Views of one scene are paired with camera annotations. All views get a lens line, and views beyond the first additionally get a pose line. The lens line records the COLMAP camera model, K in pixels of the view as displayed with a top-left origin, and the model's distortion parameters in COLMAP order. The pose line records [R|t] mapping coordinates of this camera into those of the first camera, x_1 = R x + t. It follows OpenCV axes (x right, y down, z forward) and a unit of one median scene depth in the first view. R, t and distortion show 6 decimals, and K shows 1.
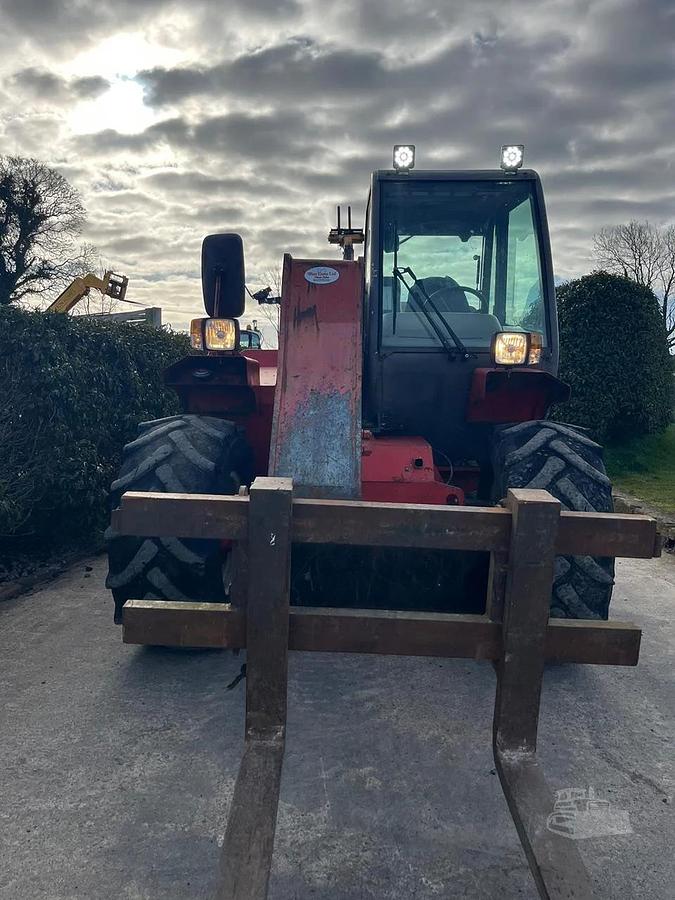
lens RADIAL K [[689.3, 0, 312.1], [0, 689.3, 450.9], [0, 0, 1]] dist [0.053227, -0.116603]
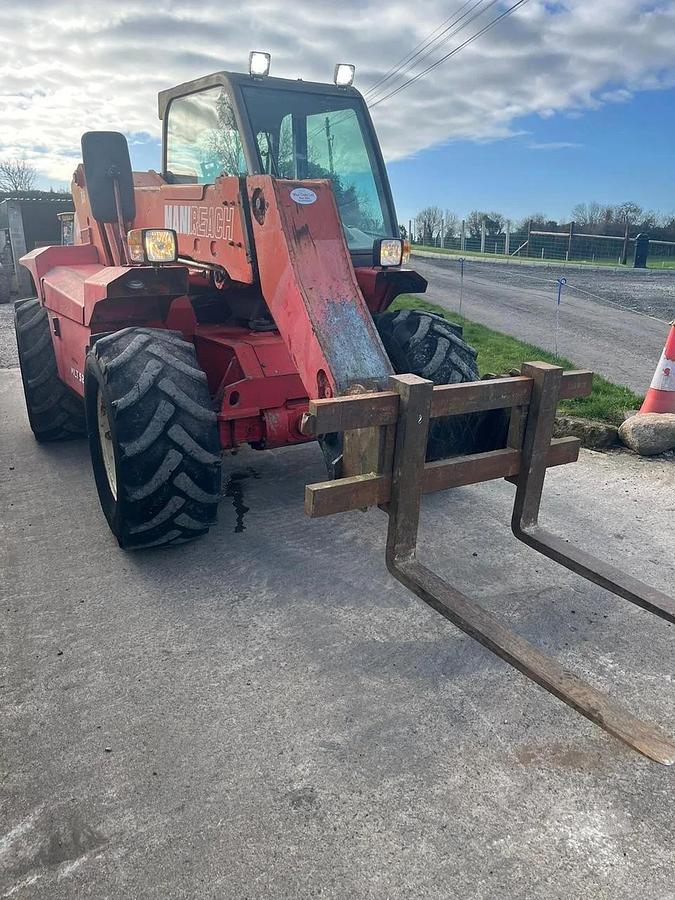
lens RADIAL K [[714.1, 0, 336.7], [0, 714.1, 470.0], [0, 0, 1]] dist [0.007610, -0.009081]
pose [[0.831853, -0.187187, 0.522476, -0.609272], [0.082838, 0.972737, 0.216614, -0.060692], [-0.548779, -0.136910, 0.824680, -0.067699]]
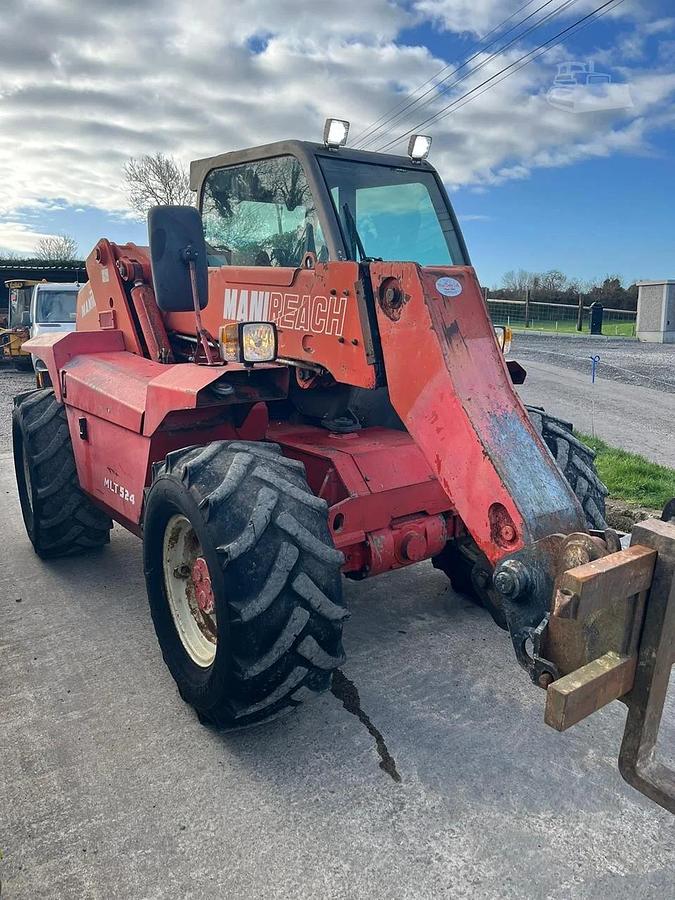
lens RADIAL K [[695.1, 0, 337.5], [0, 695.1, 450.0], [0, 0, 1]] dist [0.097476, -0.190054]
pose [[0.766574, -0.148238, 0.624812, -0.693376], [0.087837, 0.988051, 0.126650, -0.158786], [-0.636120, -0.042205, 0.770435, 0.328654]]
